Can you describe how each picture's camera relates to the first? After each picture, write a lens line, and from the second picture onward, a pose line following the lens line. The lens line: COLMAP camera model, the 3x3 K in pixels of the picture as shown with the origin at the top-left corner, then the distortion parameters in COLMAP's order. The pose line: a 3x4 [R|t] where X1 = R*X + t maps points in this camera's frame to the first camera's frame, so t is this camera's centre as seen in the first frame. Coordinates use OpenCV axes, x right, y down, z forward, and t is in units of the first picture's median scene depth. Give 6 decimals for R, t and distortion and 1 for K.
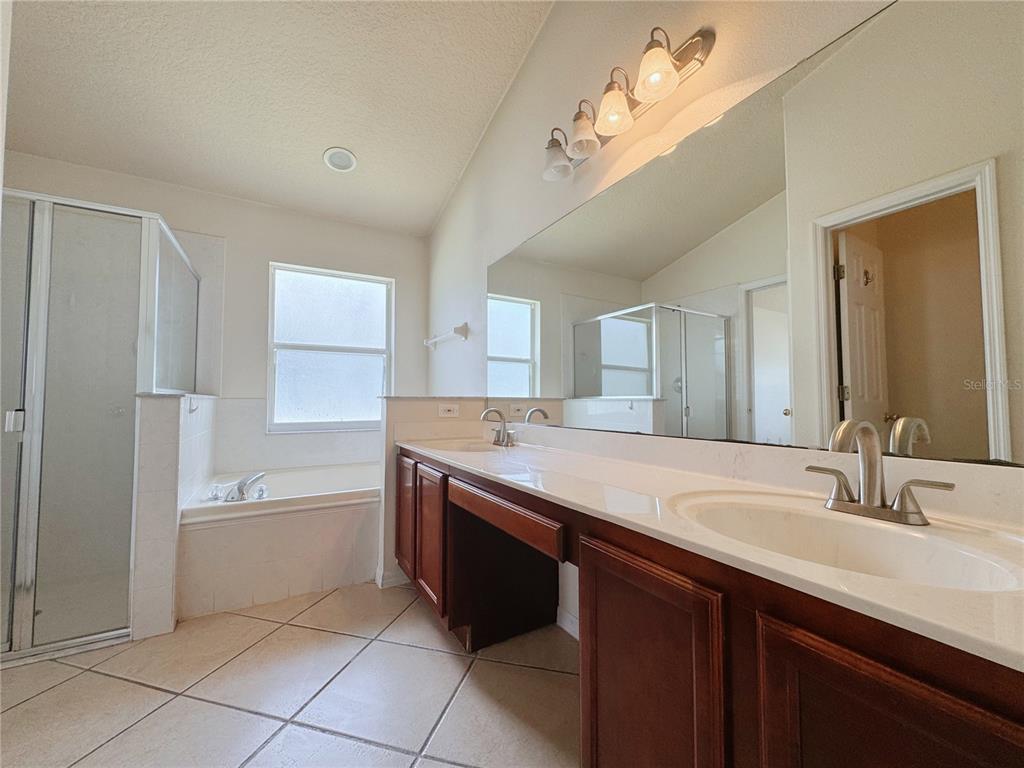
lens RADIAL K [[407.0, 0, 510.4], [0, 407.0, 384.5], [0, 0, 1]] dist [-0.000475, -0.000270]
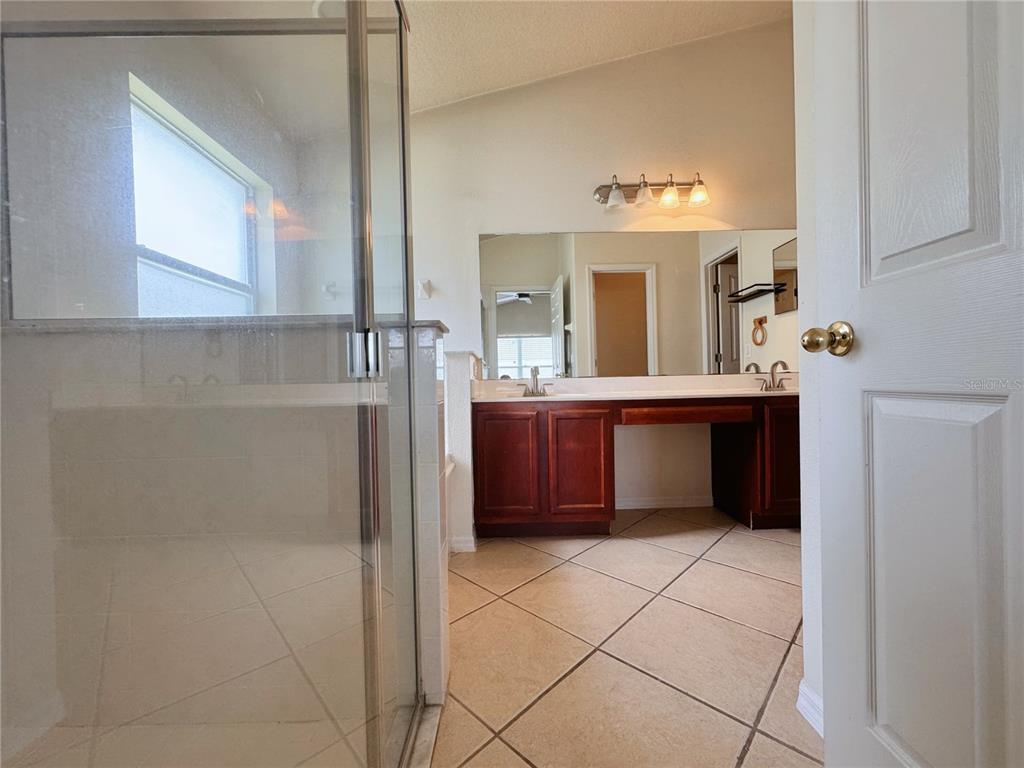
lens RADIAL K [[407.0, 0, 512.6], [0, 407.0, 384.5], [0, 0, 1]] dist [-0.000475, -0.000270]
pose [[0.477550, -0.020437, 0.878367, -1.335774], [-0.017121, 0.999323, 0.032560, 0.089873], [-0.878438, -0.030587, 0.476877, 0.570674]]
